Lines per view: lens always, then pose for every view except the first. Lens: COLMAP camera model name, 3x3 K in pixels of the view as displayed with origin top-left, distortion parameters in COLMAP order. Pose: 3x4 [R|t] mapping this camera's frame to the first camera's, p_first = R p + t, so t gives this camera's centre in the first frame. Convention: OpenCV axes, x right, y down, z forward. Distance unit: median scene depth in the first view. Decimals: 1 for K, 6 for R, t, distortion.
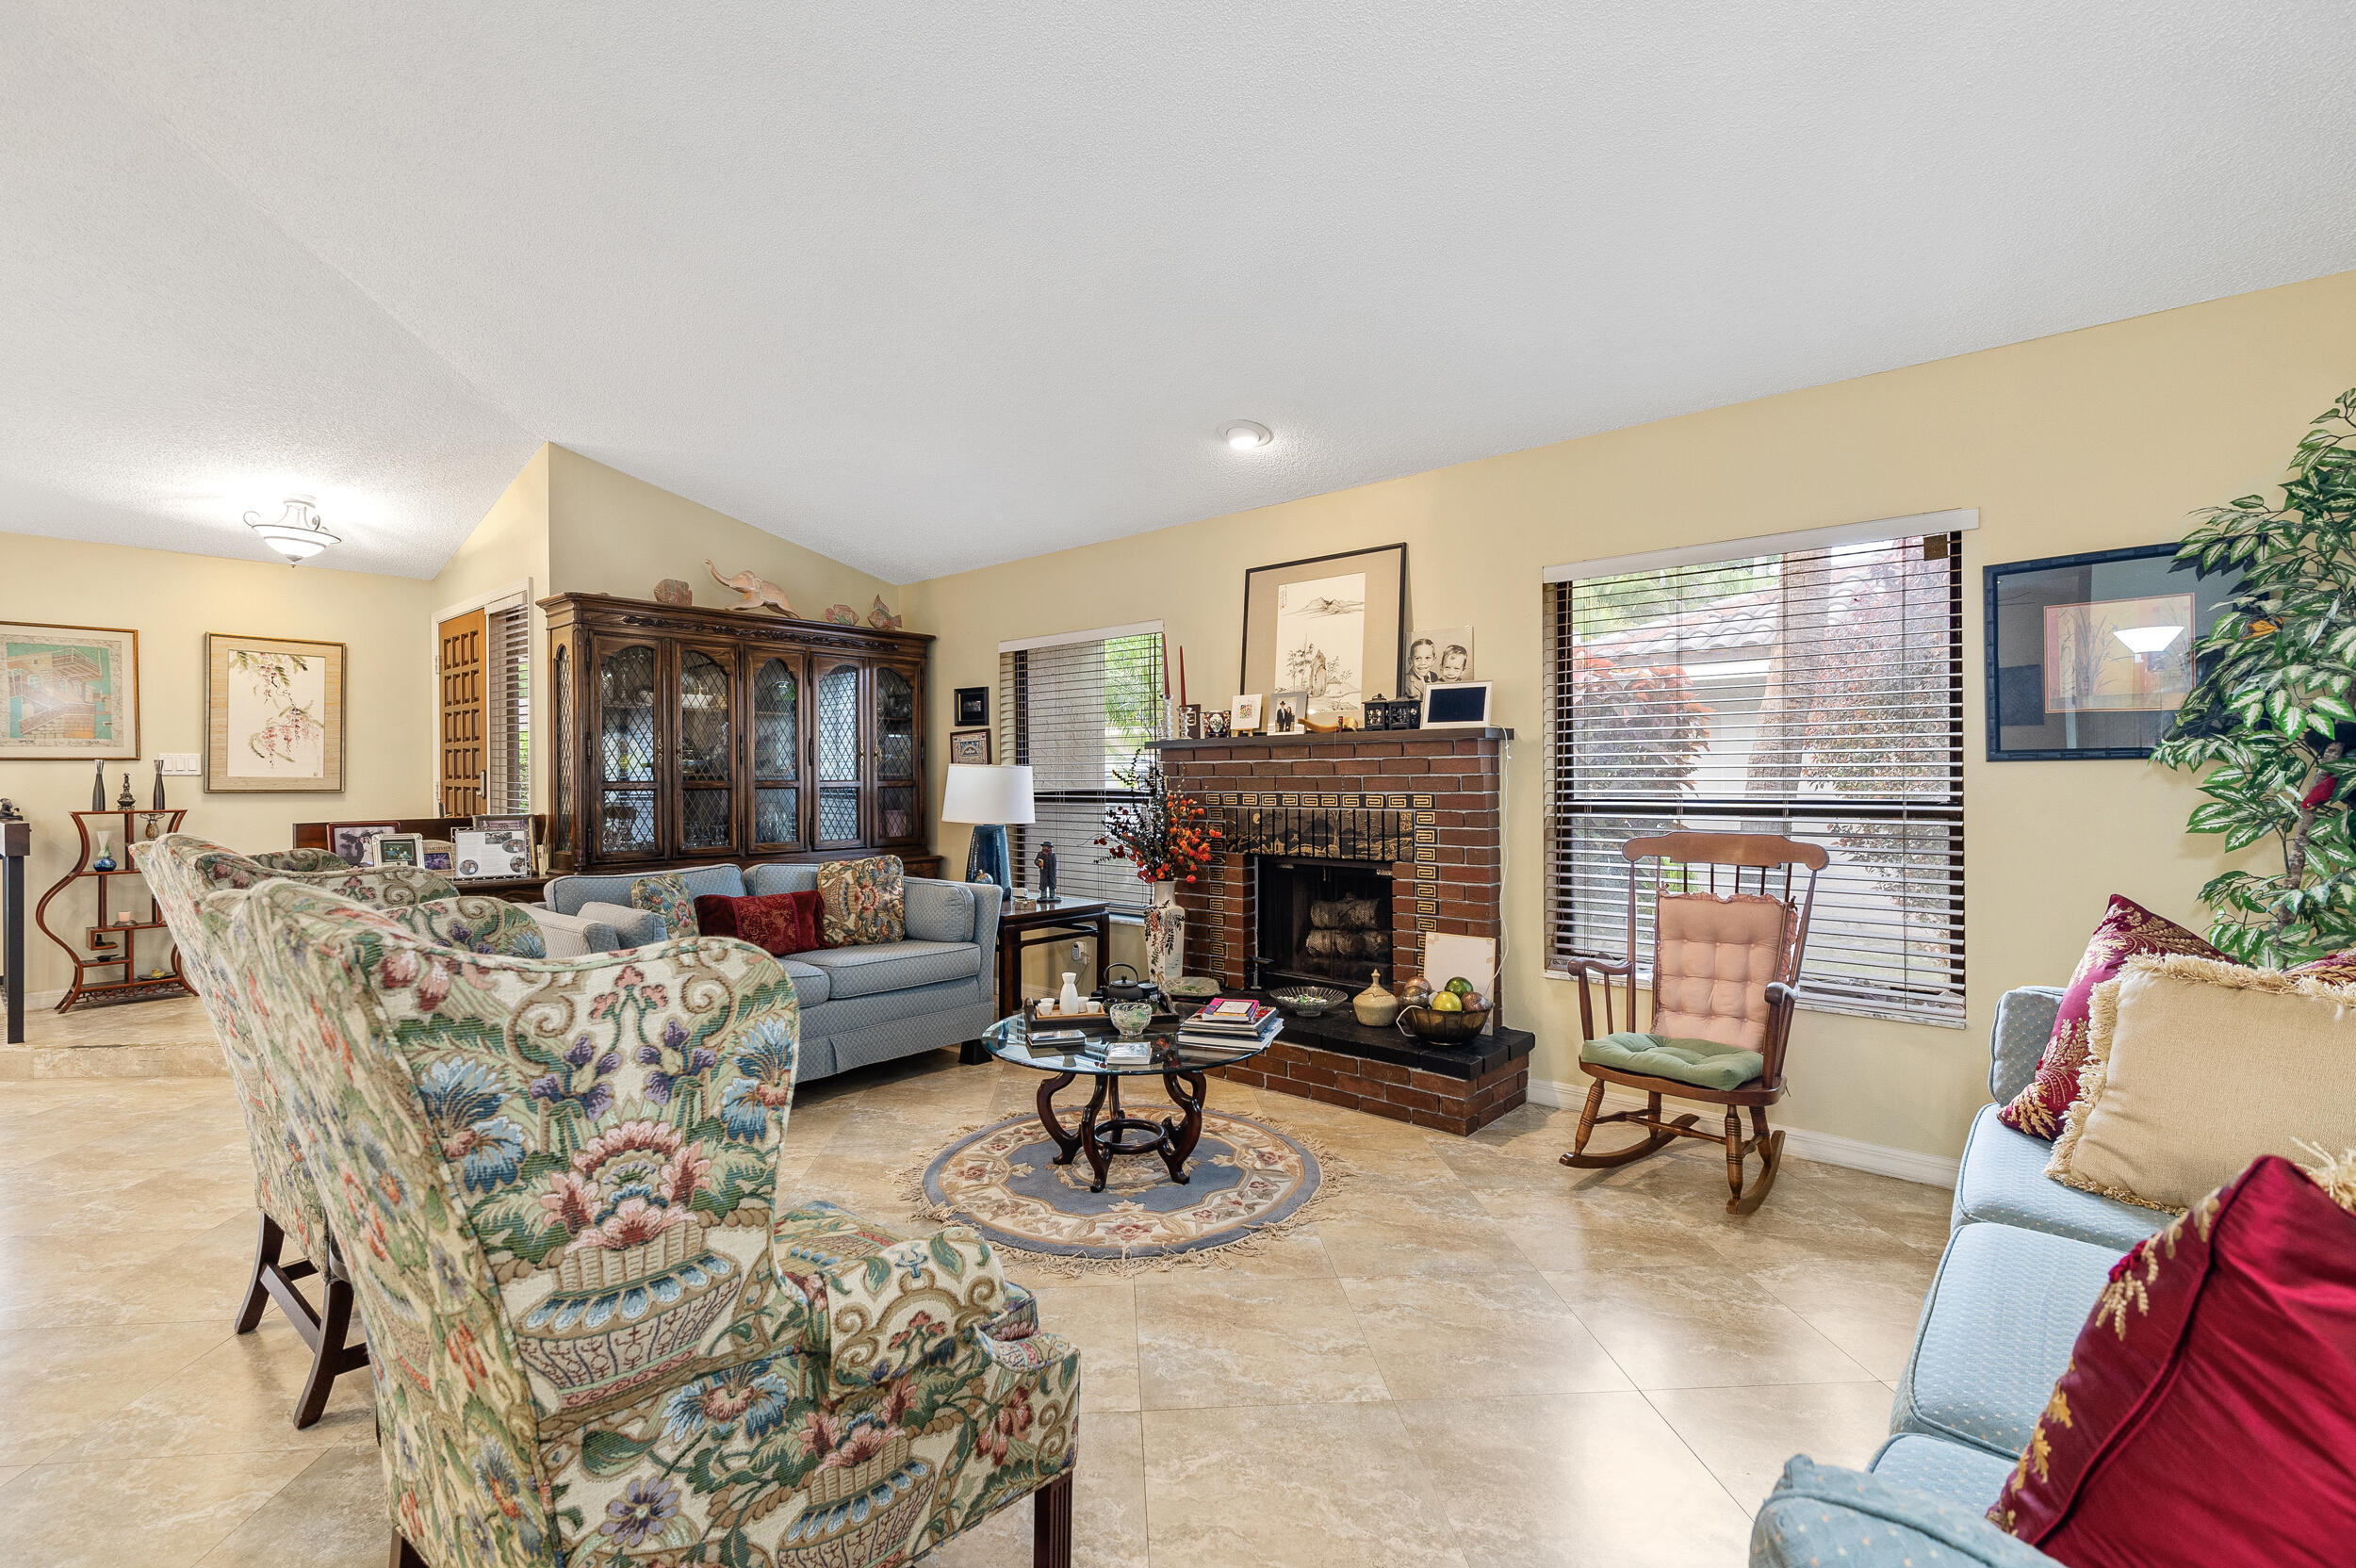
lens RADIAL K [[1064.5, 0, 1163.1], [0, 1064.5, 773.9], [0, 0, 1]] dist [0.018024, -0.003017]
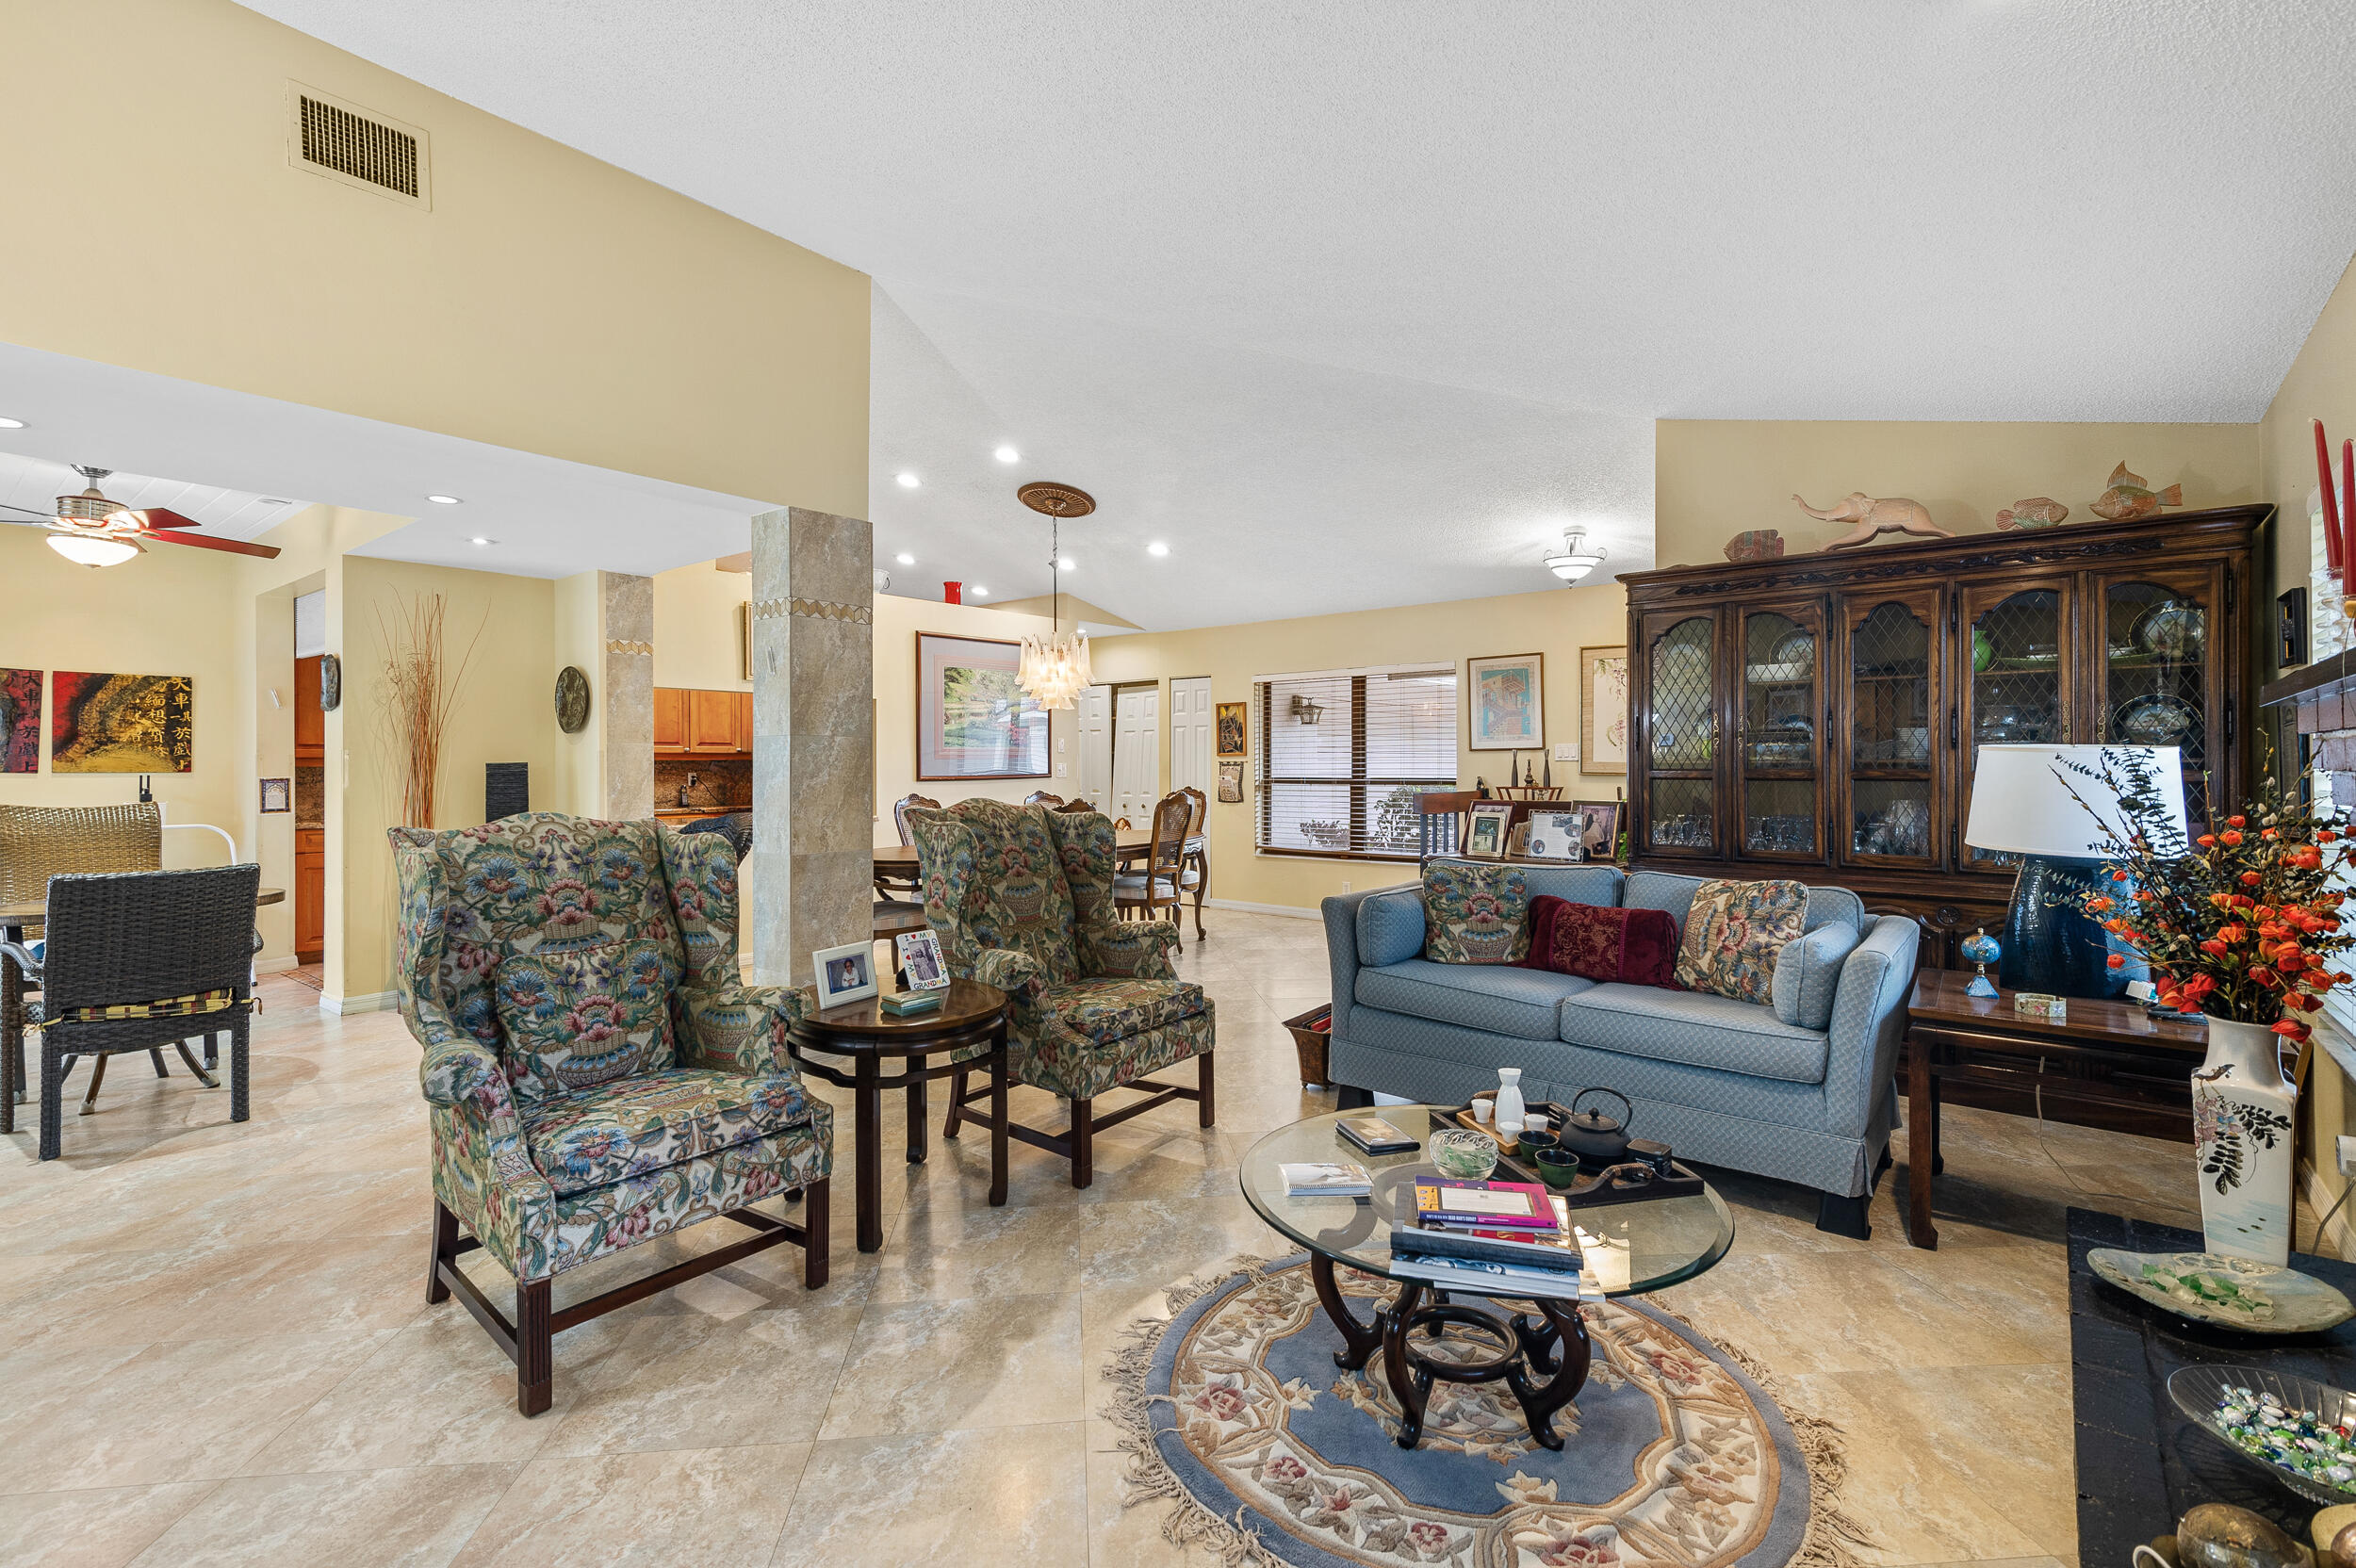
lens RADIAL K [[1064.5, 0, 1170.1], [0, 1064.5, 766.6], [0, 0, 1]] dist [0.018024, -0.003017]
pose [[0.037239, 0.008032, -0.999274, 0.456609], [0.004620, 0.999956, 0.008209, -0.005567], [0.999296, -0.004922, 0.037200, 0.623125]]
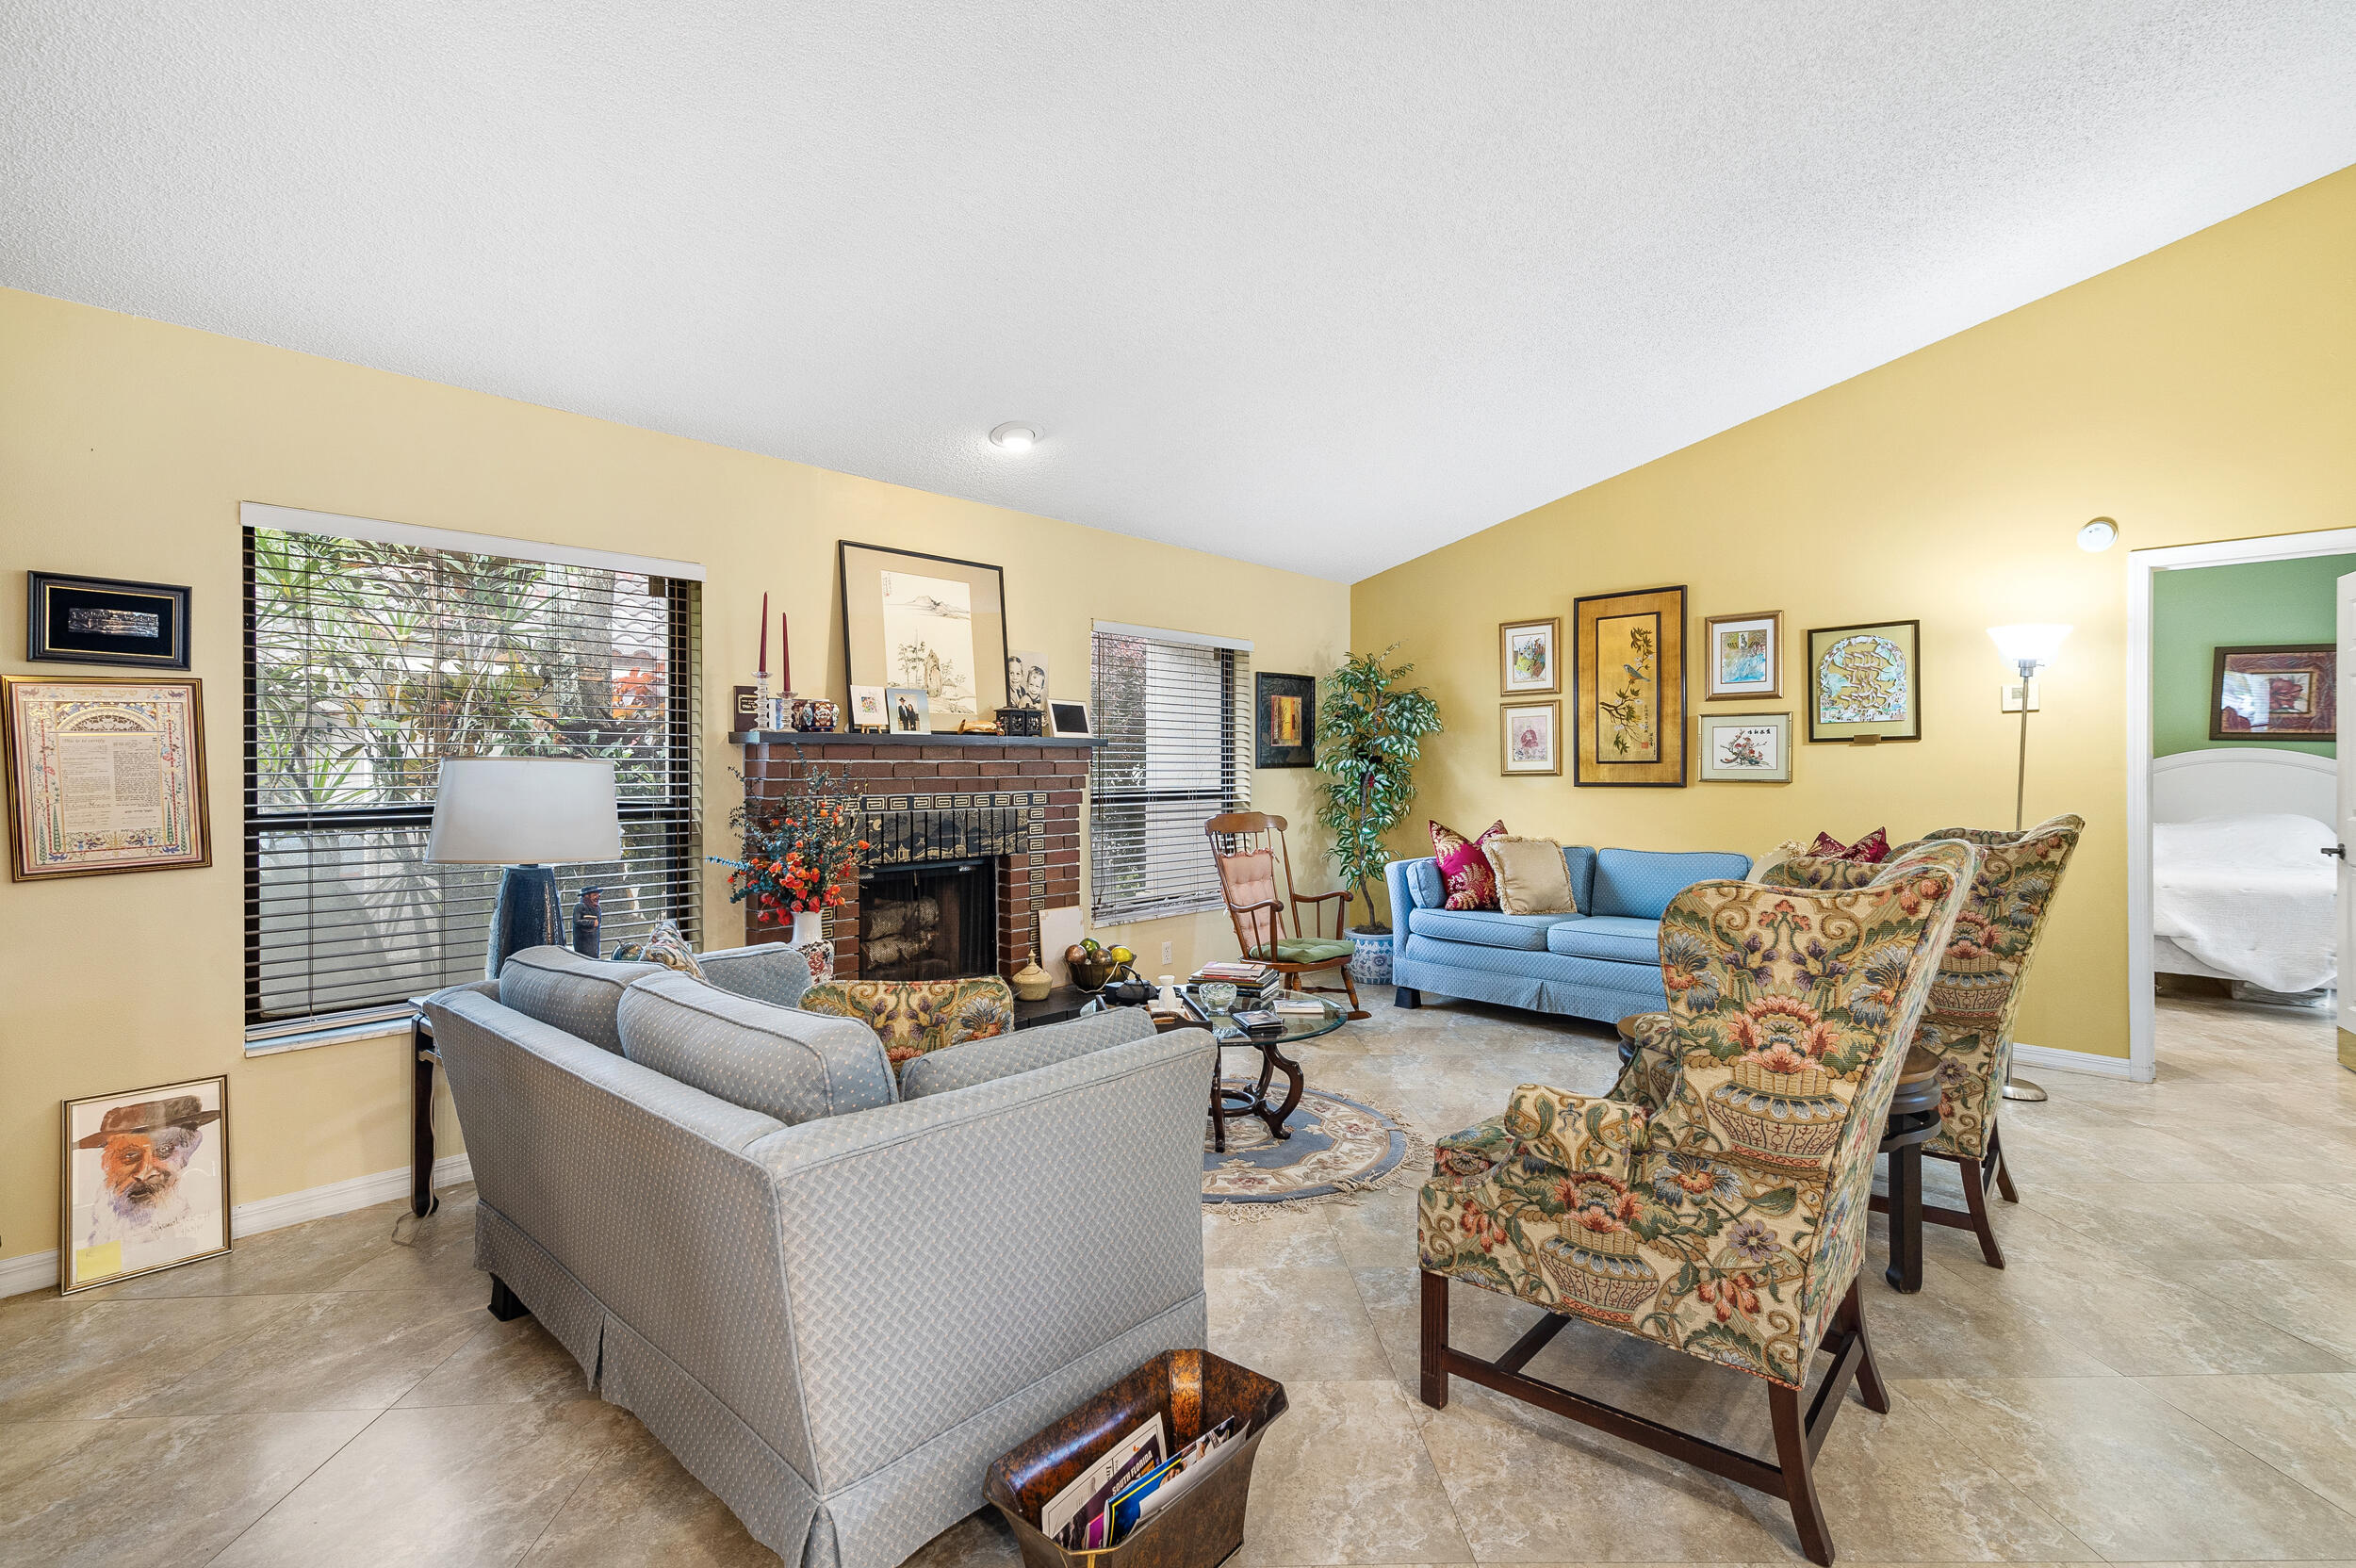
lens RADIAL K [[1064.5, 0, 1171.9], [0, 1064.5, 778.6], [0, 0, 1]] dist [0.018024, -0.003017]
pose [[0.025251, -0.001486, 0.999680, -0.873882], [0.003472, 0.999993, 0.001398, 0.002529], [-0.999675, 0.003436, 0.025256, 0.788395]]
